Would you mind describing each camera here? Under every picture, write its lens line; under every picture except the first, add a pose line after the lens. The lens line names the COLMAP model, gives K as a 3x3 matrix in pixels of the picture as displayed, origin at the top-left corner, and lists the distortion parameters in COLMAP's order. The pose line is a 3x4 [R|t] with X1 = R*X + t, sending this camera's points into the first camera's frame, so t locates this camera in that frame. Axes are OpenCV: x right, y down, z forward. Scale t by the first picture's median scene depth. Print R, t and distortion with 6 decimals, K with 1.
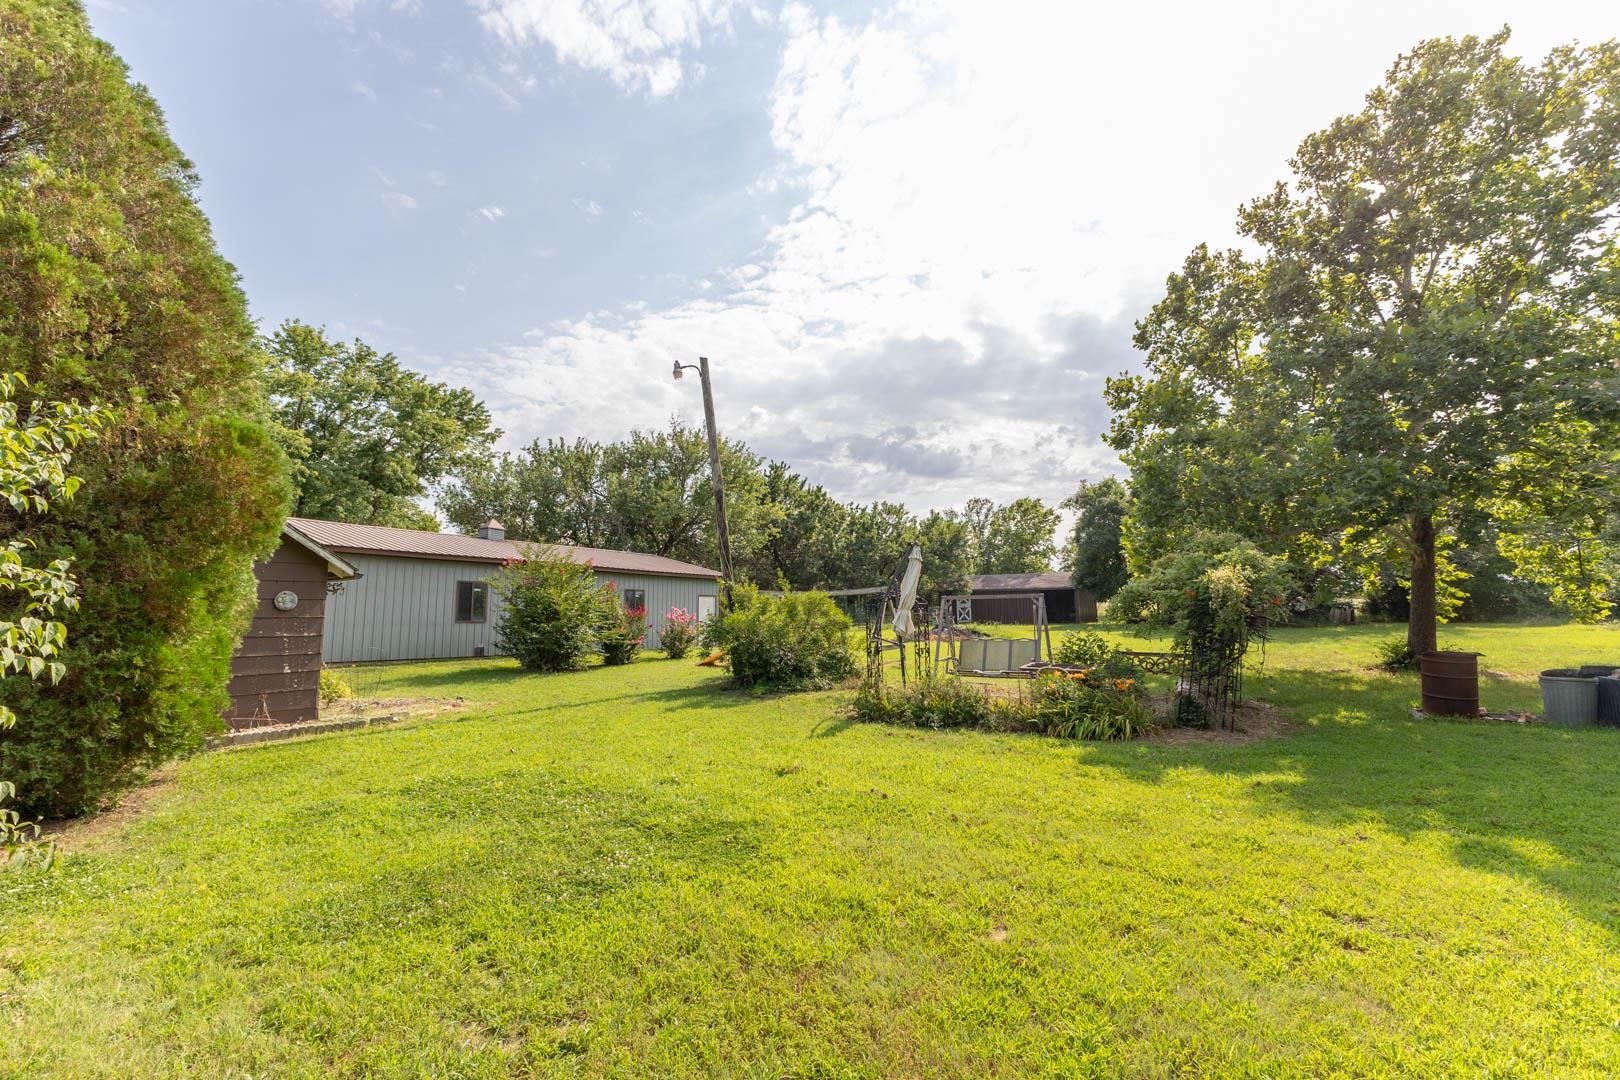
lens RADIAL K [[697.4, 0, 810.0], [0, 697.4, 540.0], [0, 0, 1]] dist [0.010736, 0.000282]
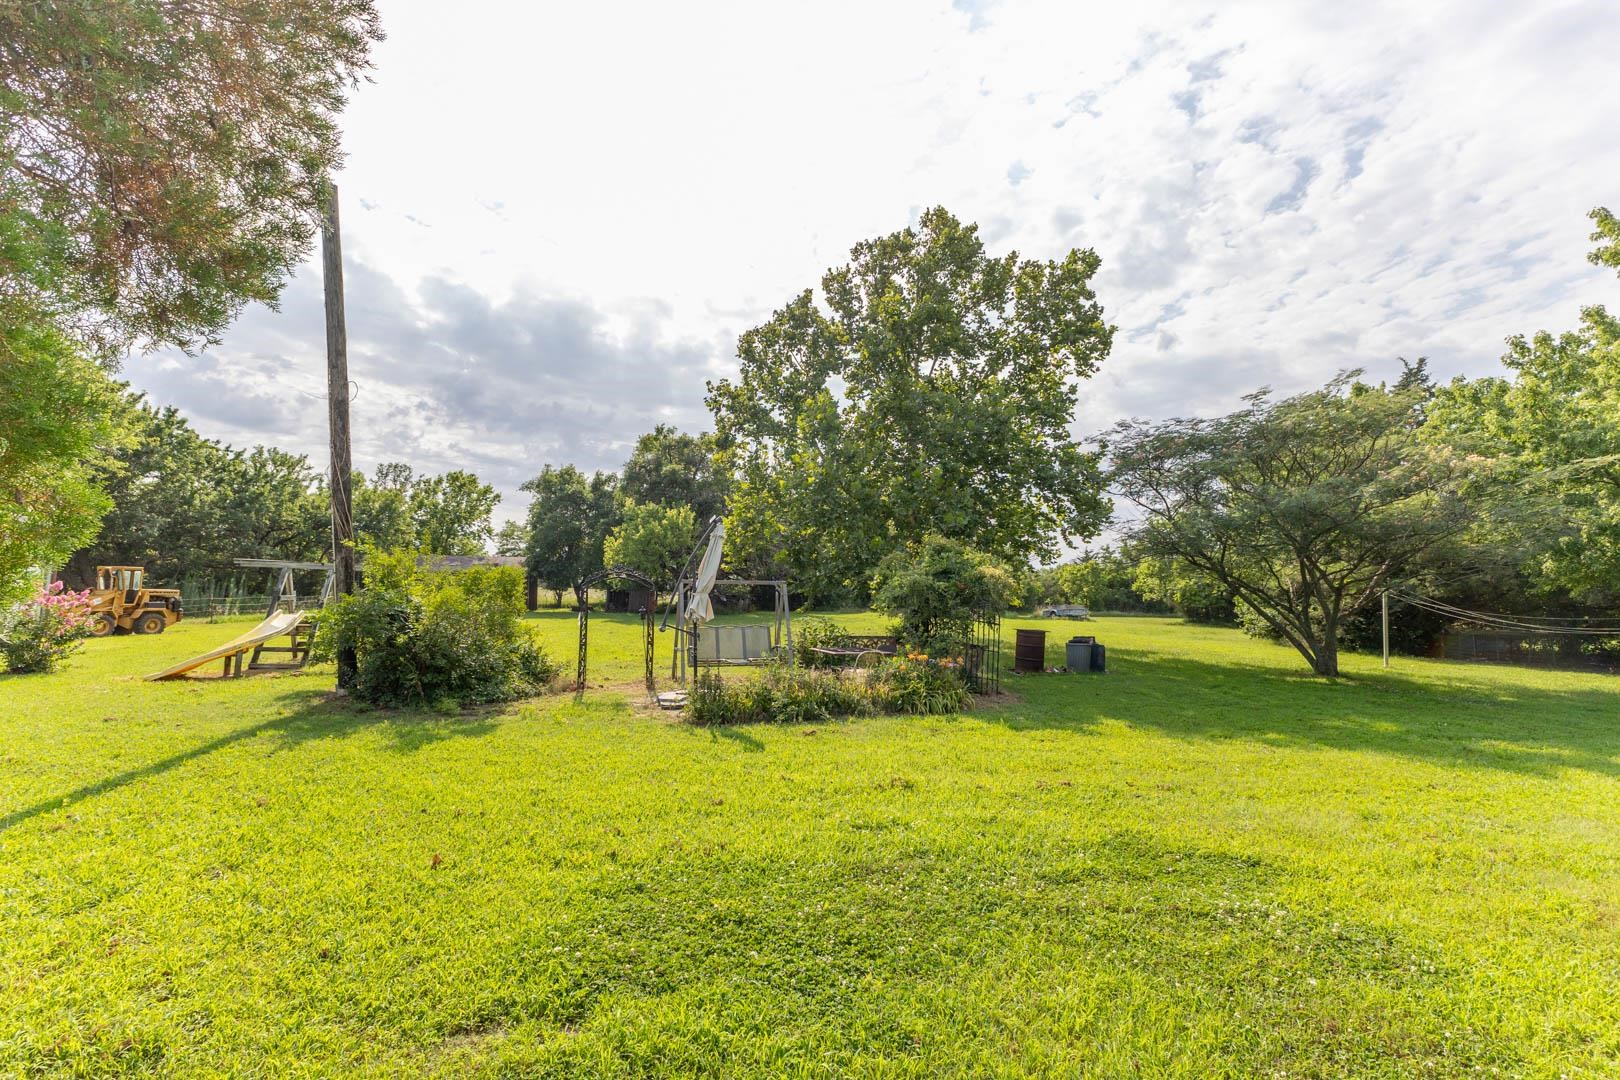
lens RADIAL K [[682.5, 0, 810.0], [0, 682.5, 540.0], [0, 0, 1]] dist [0.002725, 0.000252]
pose [[0.632063, 0.082119, 0.770553, -0.118952], [-0.095285, 0.995059, -0.027885, 0.012789], [-0.769036, -0.055797, 0.636765, 0.098266]]
